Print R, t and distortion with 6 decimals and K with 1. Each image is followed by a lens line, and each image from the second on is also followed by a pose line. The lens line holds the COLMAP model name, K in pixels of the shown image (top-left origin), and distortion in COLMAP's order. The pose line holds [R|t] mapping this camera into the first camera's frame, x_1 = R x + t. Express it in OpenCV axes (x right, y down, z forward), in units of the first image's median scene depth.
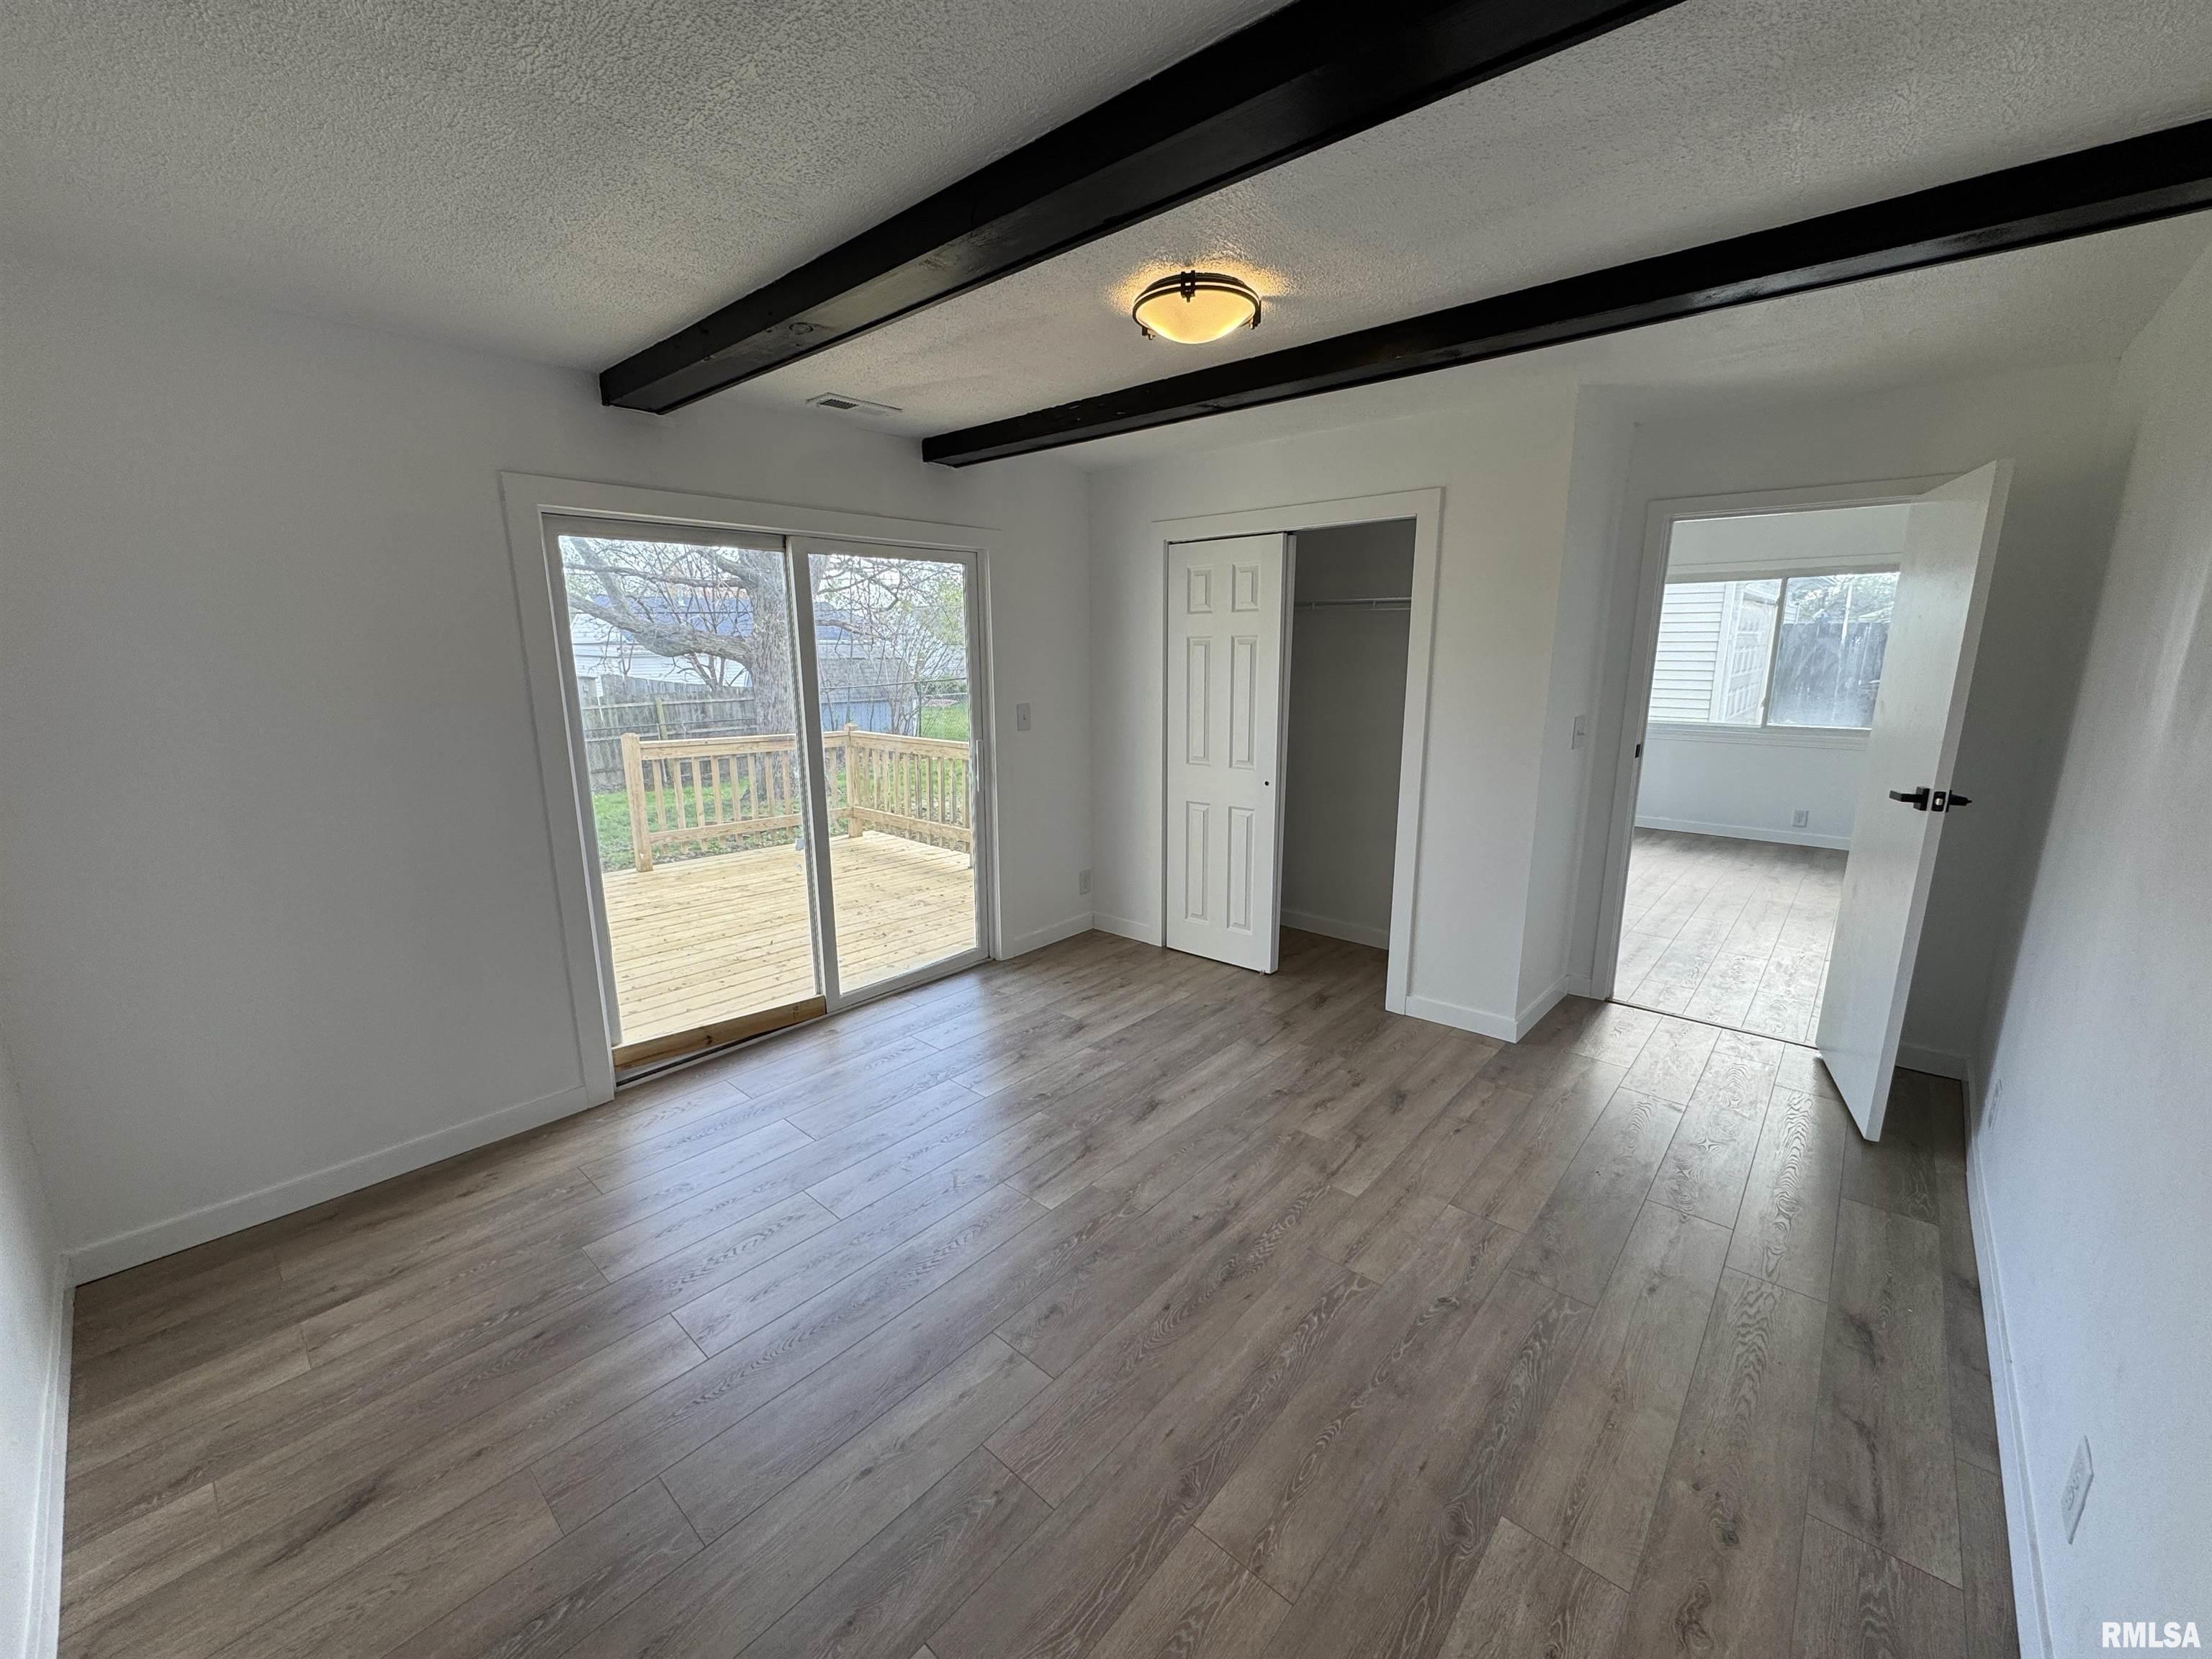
lens RADIAL K [[878.2, 0, 1106.0], [0, 878.2, 824.2], [0, 0, 1]] dist [-0.000446, 0.000120]
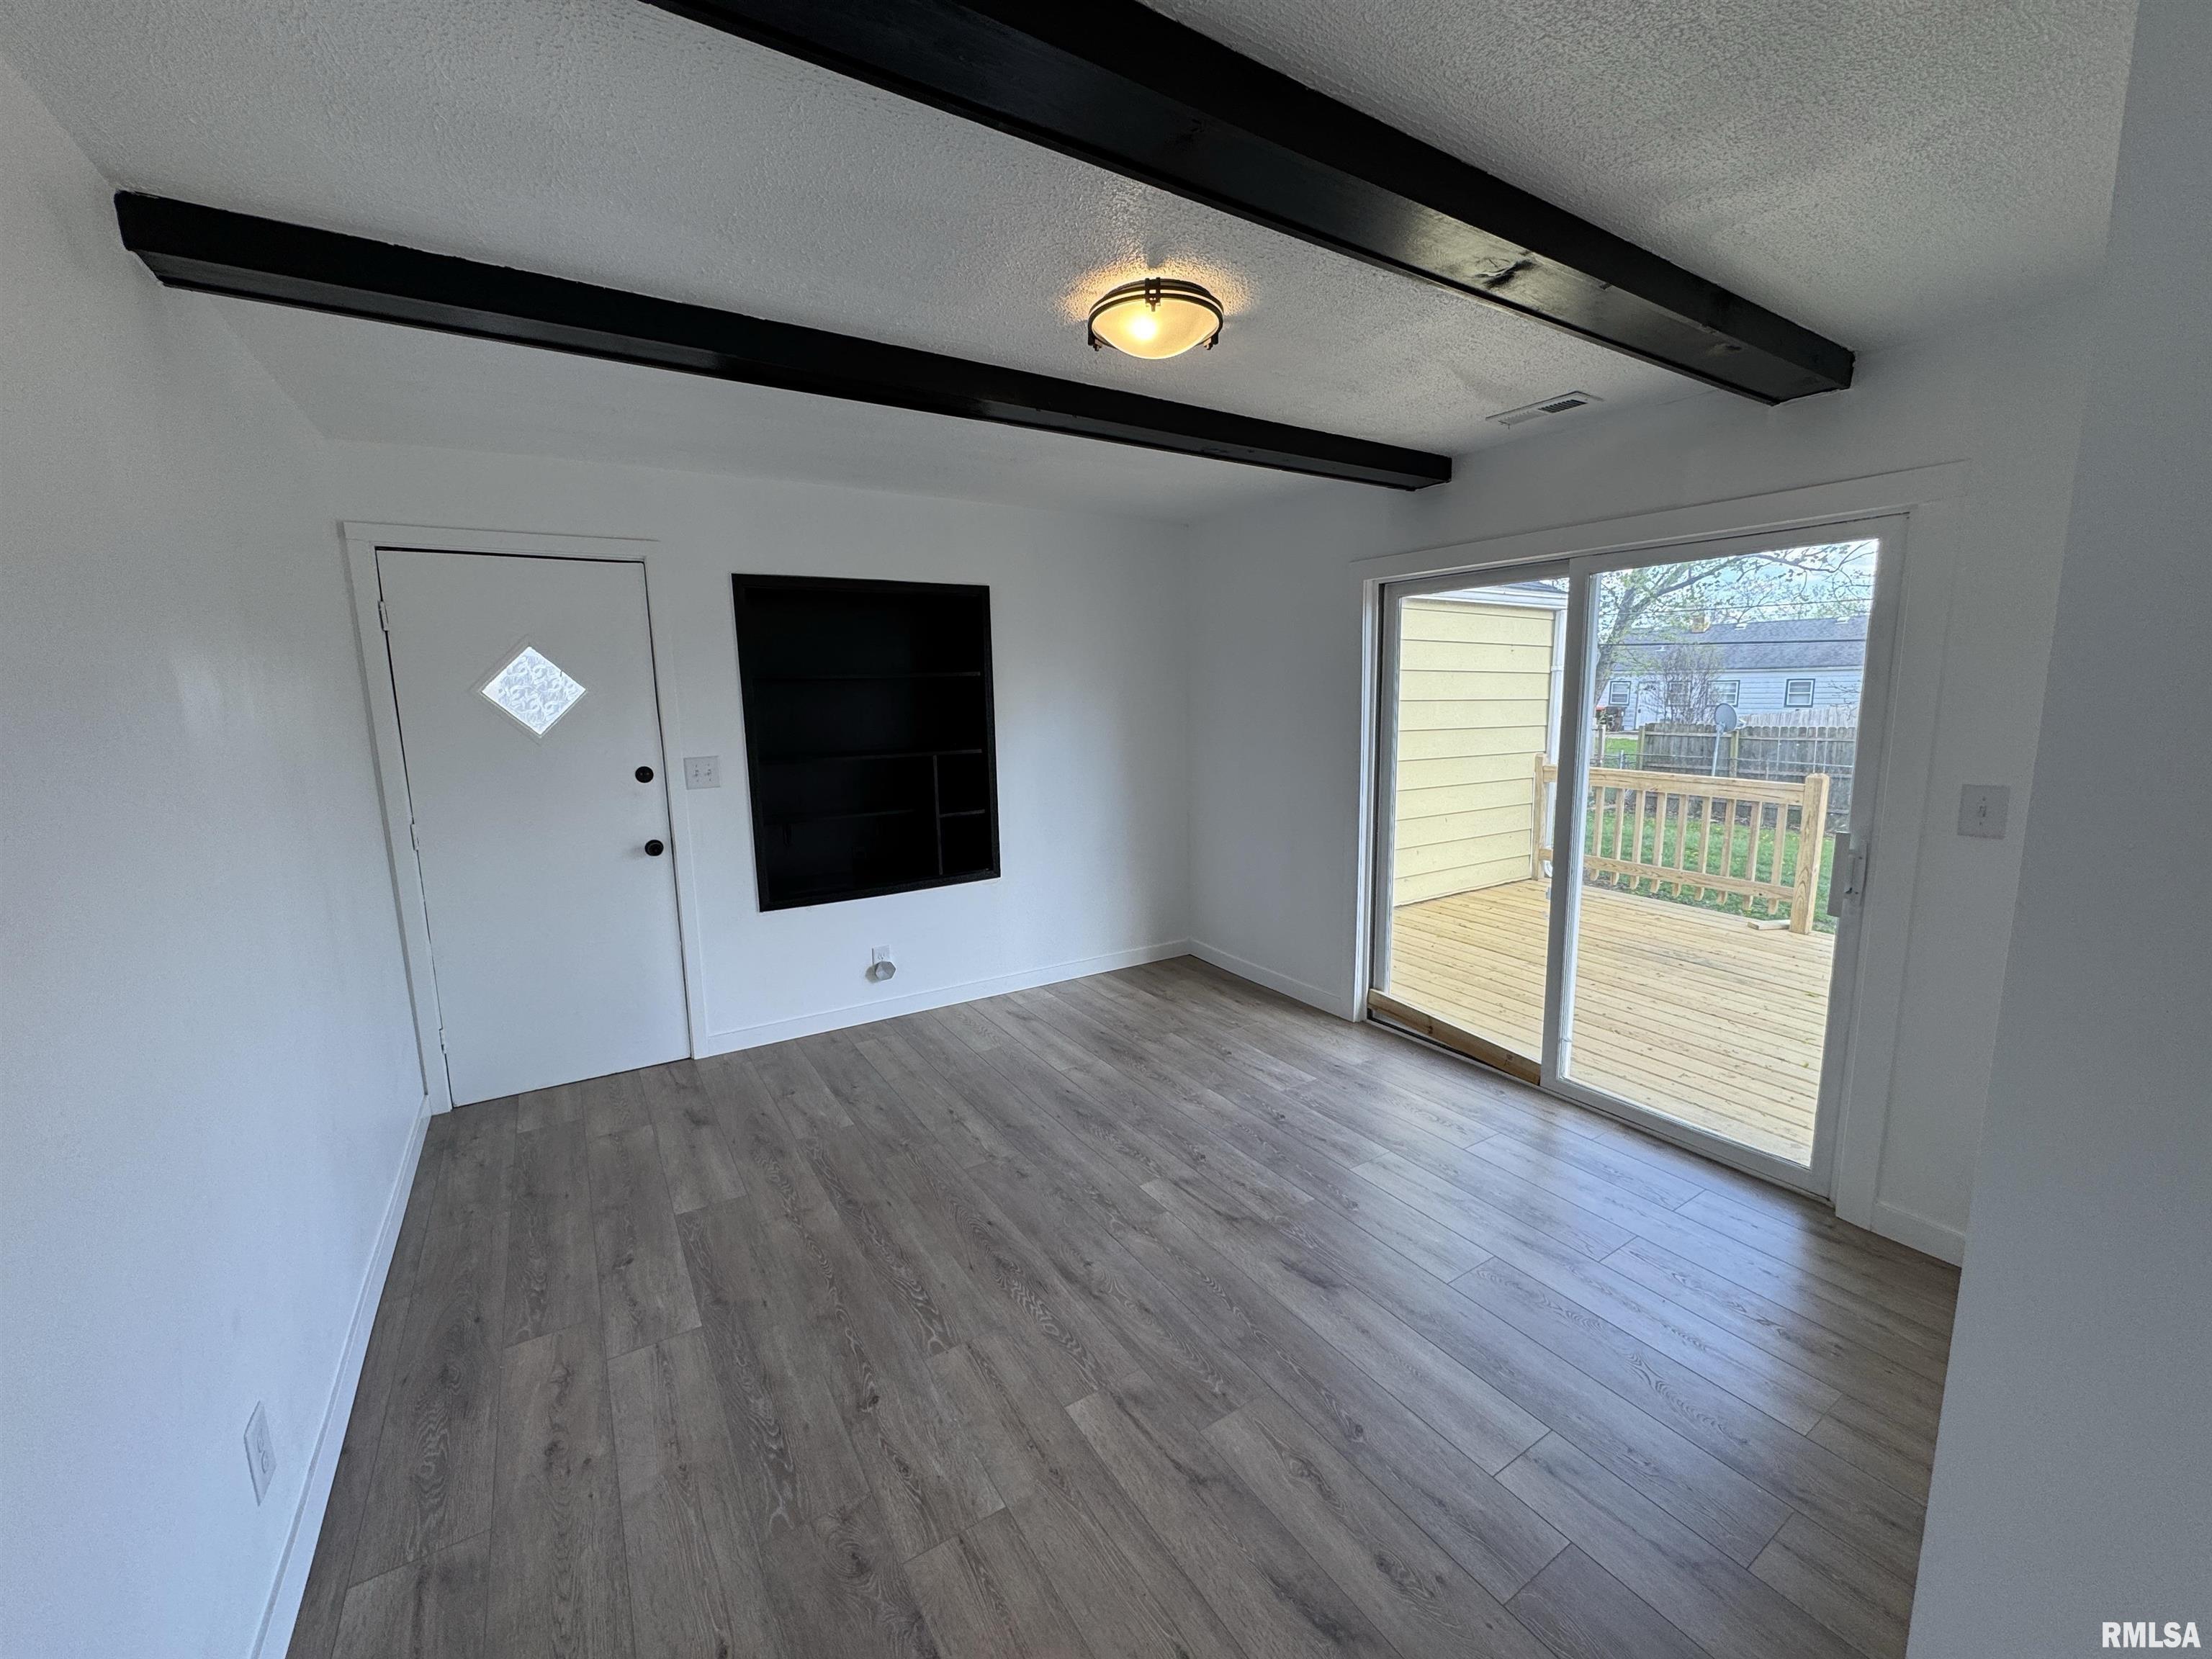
lens RADIAL K [[878.2, 0, 1106.0], [0, 878.2, 824.2], [0, 0, 1]] dist [-0.000446, 0.000120]
pose [[-0.274808, 0.155261, -0.948881, 0.927760], [-0.180237, 0.961064, 0.209454, -0.225299], [0.944455, 0.228583, -0.236124, 1.112073]]
